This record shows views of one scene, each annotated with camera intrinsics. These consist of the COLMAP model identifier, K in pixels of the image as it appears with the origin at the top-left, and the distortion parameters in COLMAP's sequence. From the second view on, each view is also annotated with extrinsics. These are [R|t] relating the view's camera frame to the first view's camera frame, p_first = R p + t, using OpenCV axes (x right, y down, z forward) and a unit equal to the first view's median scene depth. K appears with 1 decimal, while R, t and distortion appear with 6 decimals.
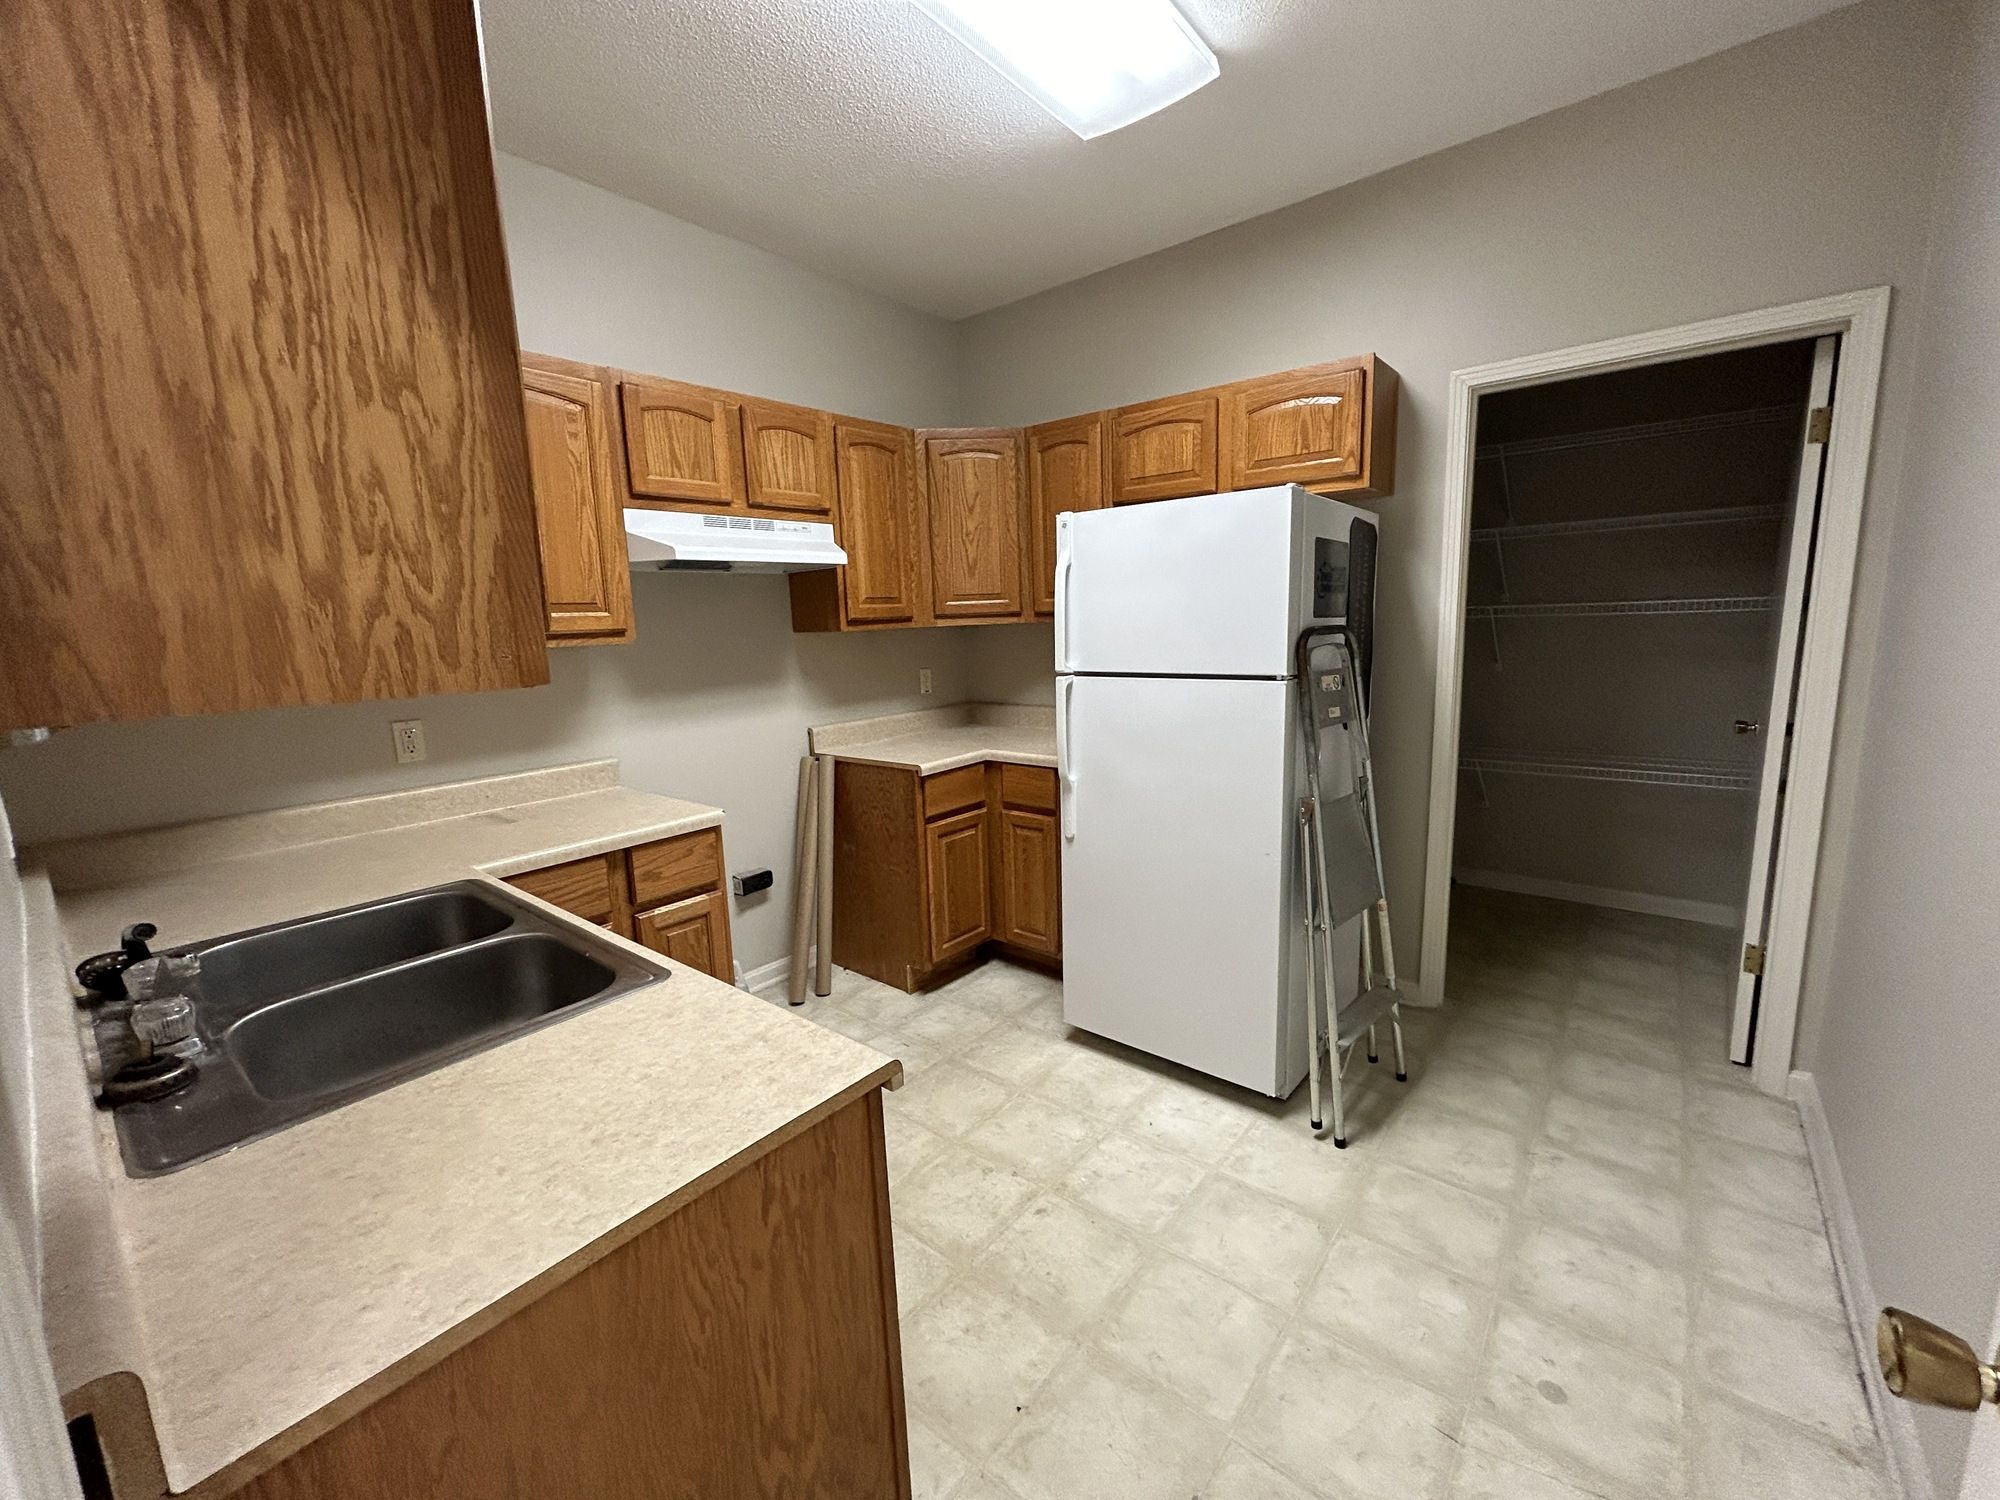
lens RADIAL K [[807.9, 0, 1004.4], [0, 807.9, 748.0], [0, 0, 1]] dist [-0.000420, -0.000123]
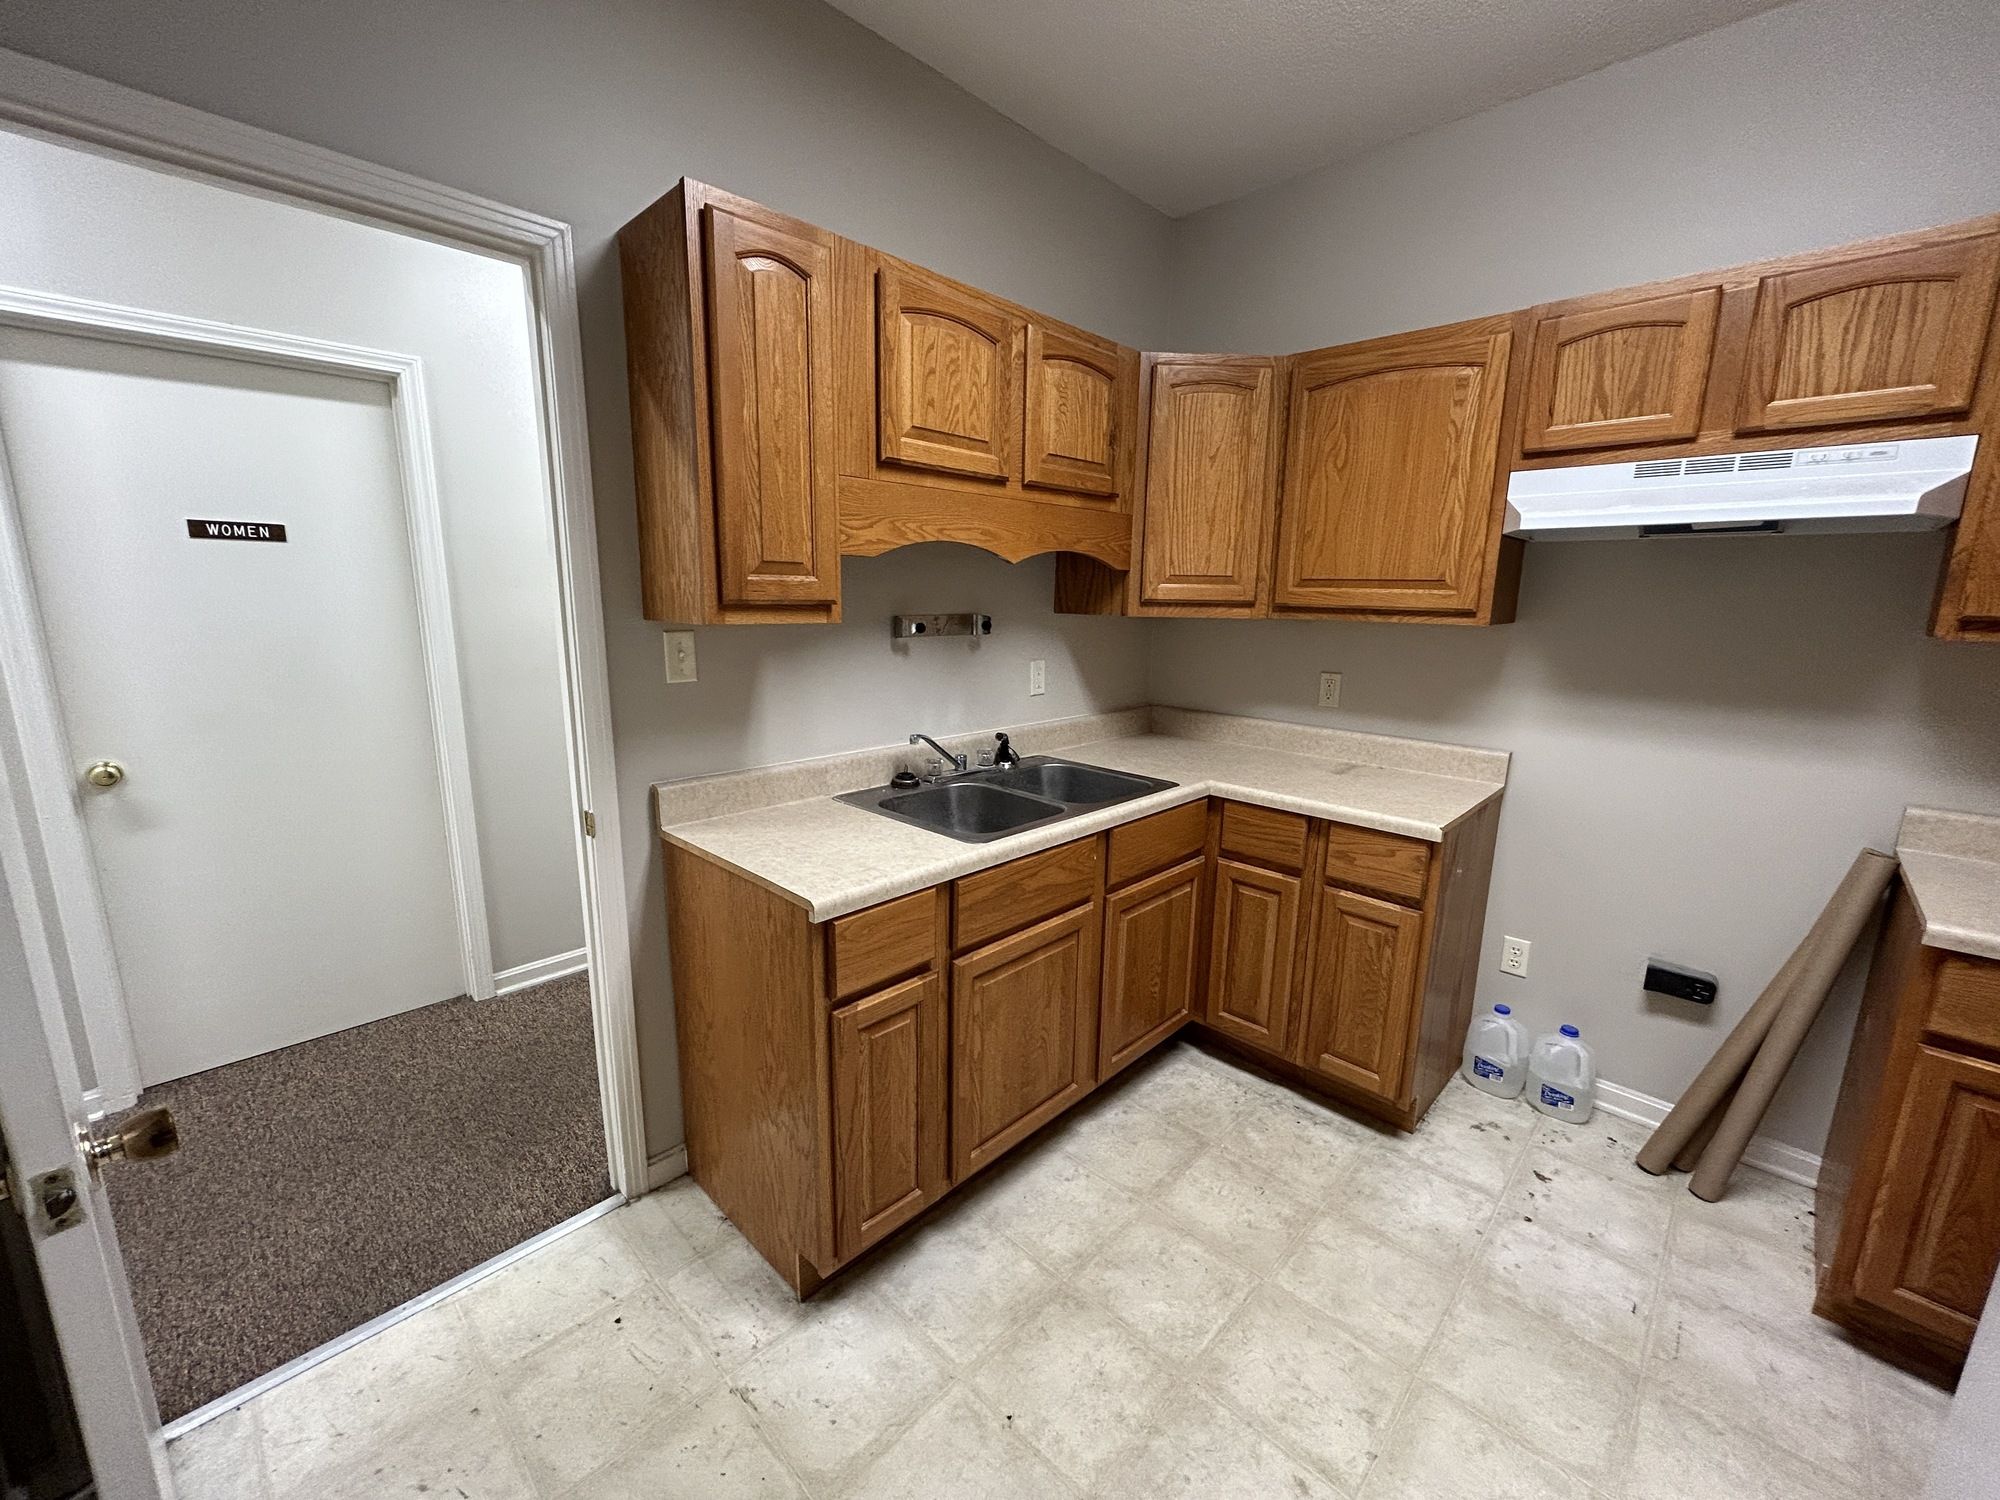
lens RADIAL K [[807.9, 0, 1003.4], [0, 807.9, 752.5], [0, 0, 1]] dist [-0.000420, -0.000123]
pose [[-0.090033, 0.229132, -0.969223, 0.494896], [-0.172955, 0.954791, 0.241786, -0.122296], [0.980806, 0.189401, -0.046334, 0.555395]]
